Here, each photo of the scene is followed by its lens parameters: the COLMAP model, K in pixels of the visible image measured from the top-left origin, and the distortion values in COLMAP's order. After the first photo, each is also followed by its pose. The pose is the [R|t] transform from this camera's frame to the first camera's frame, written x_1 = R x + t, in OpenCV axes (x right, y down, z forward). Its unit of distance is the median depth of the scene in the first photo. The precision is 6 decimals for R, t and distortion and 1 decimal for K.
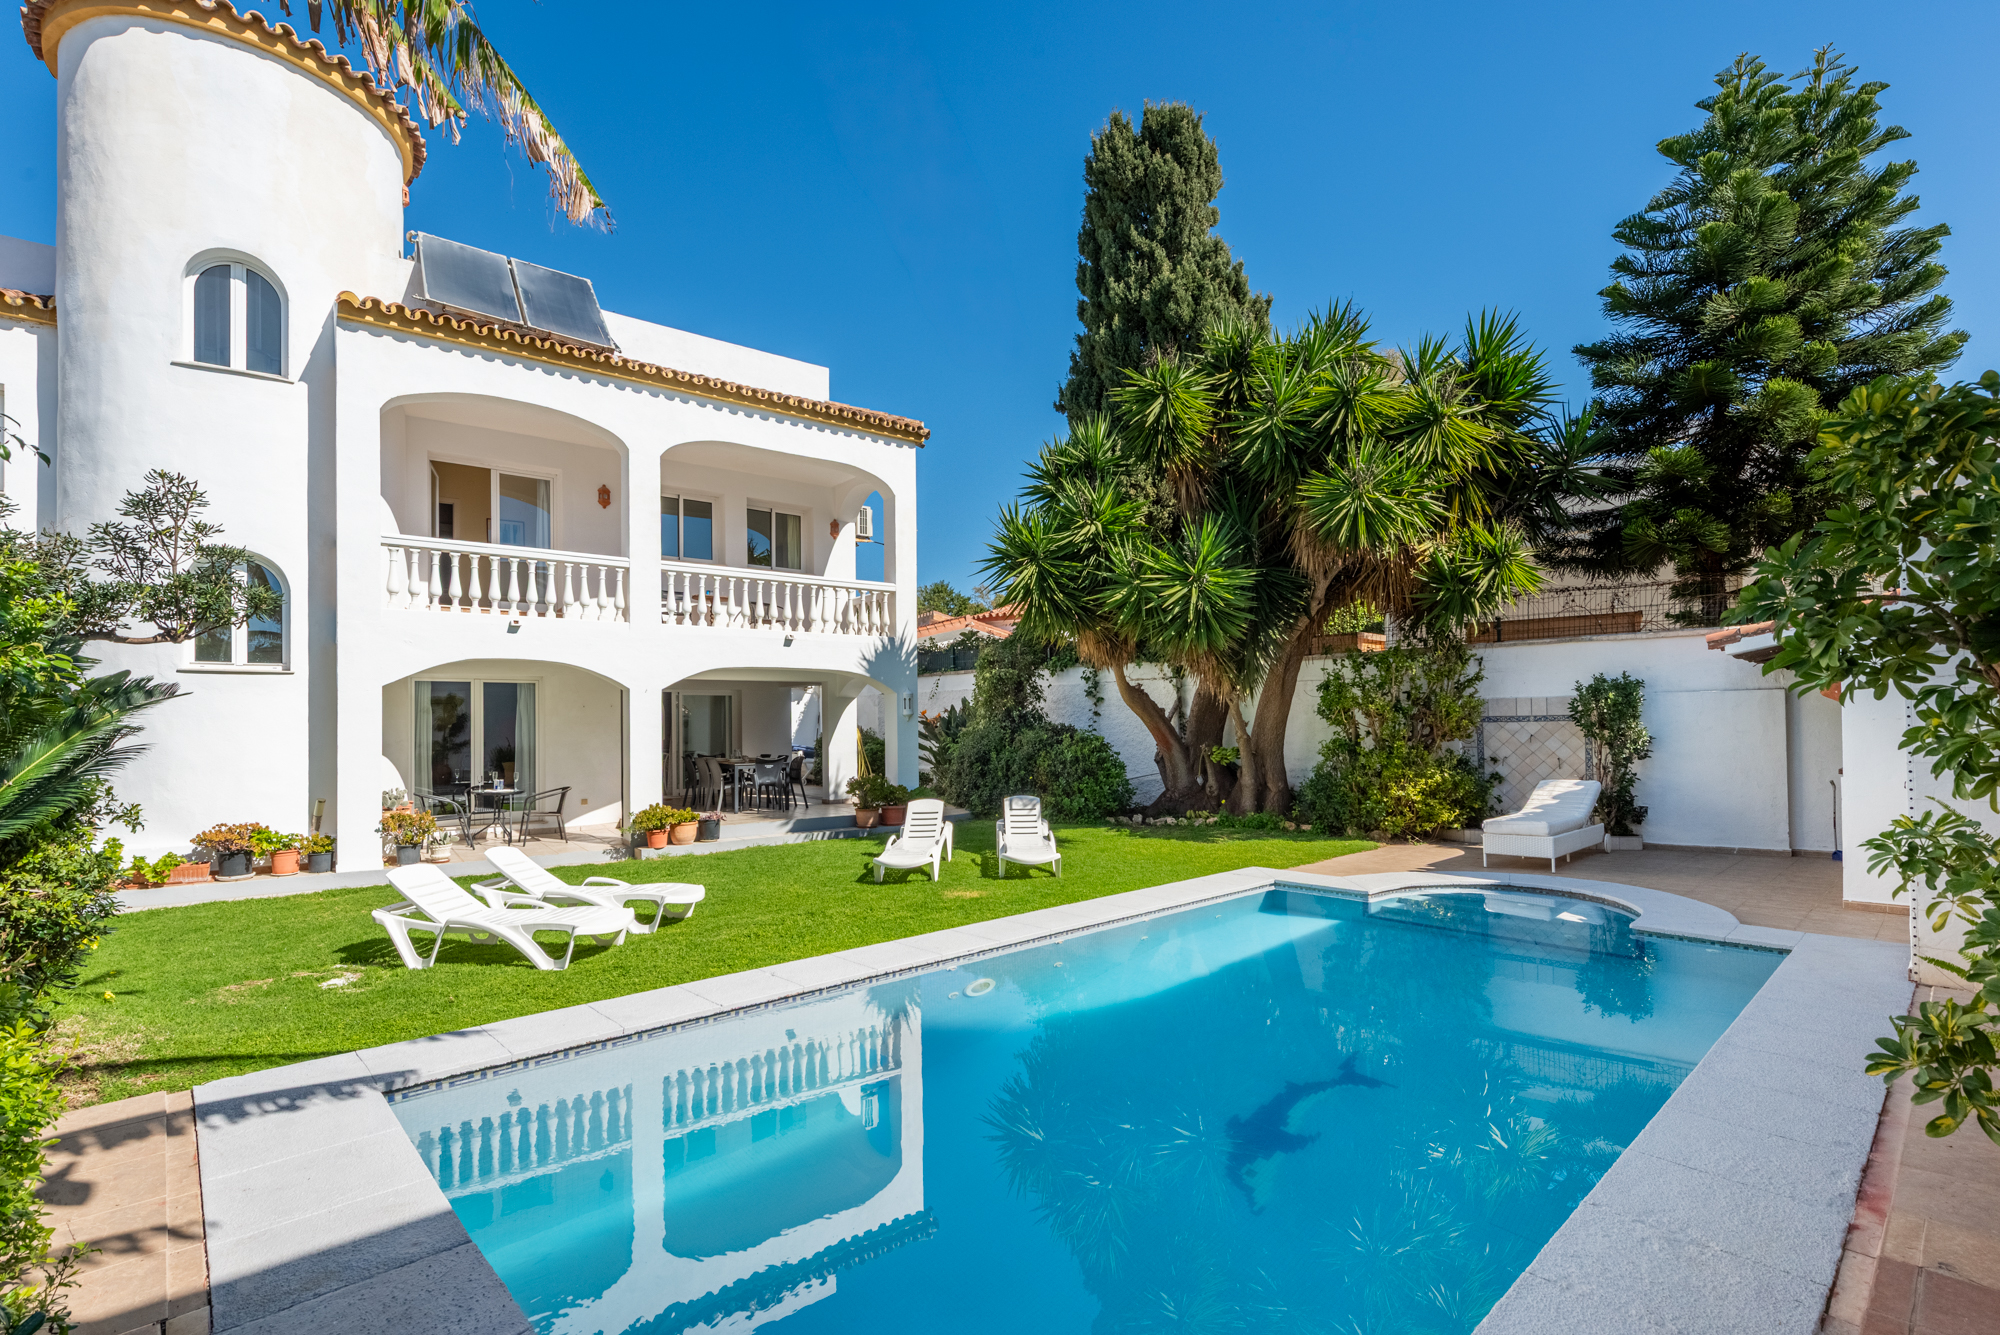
lens RADIAL K [[855.2, 0, 1000.0], [0, 855.2, 667.5], [0, 0, 1]] dist [0.010243, 0.000385]
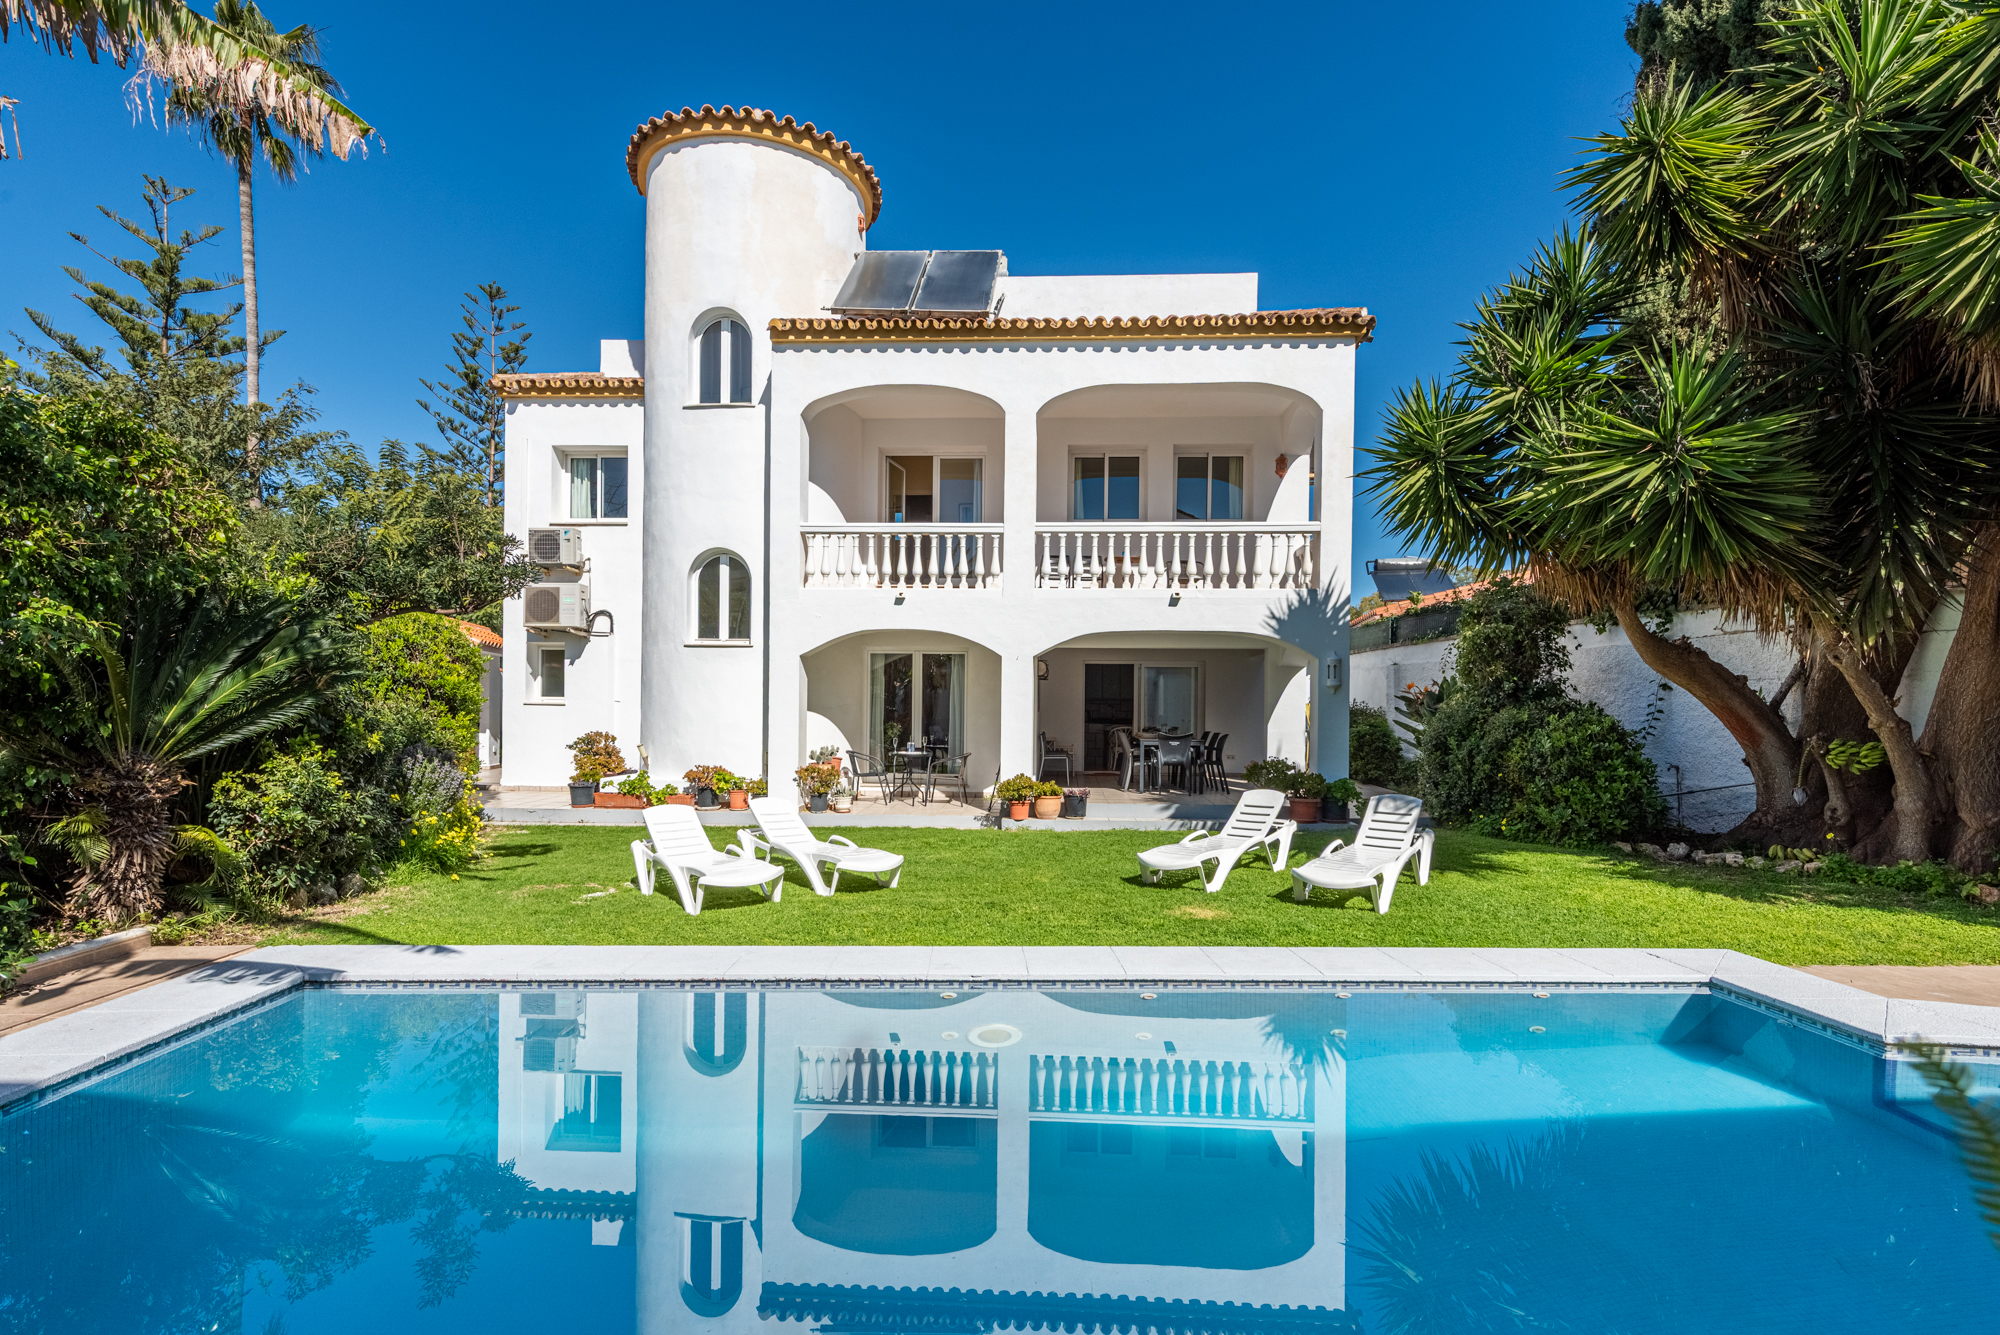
lens RADIAL K [[941.5, 0, 1048.3], [0, 941.5, 663.9], [0, 0, 1]] dist [0.014647, -0.000042]
pose [[0.780565, -0.008902, -0.625011, 0.259183], [0.026088, 0.999491, 0.018345, 0.013840], [0.624530, -0.030625, 0.780400, 0.172579]]
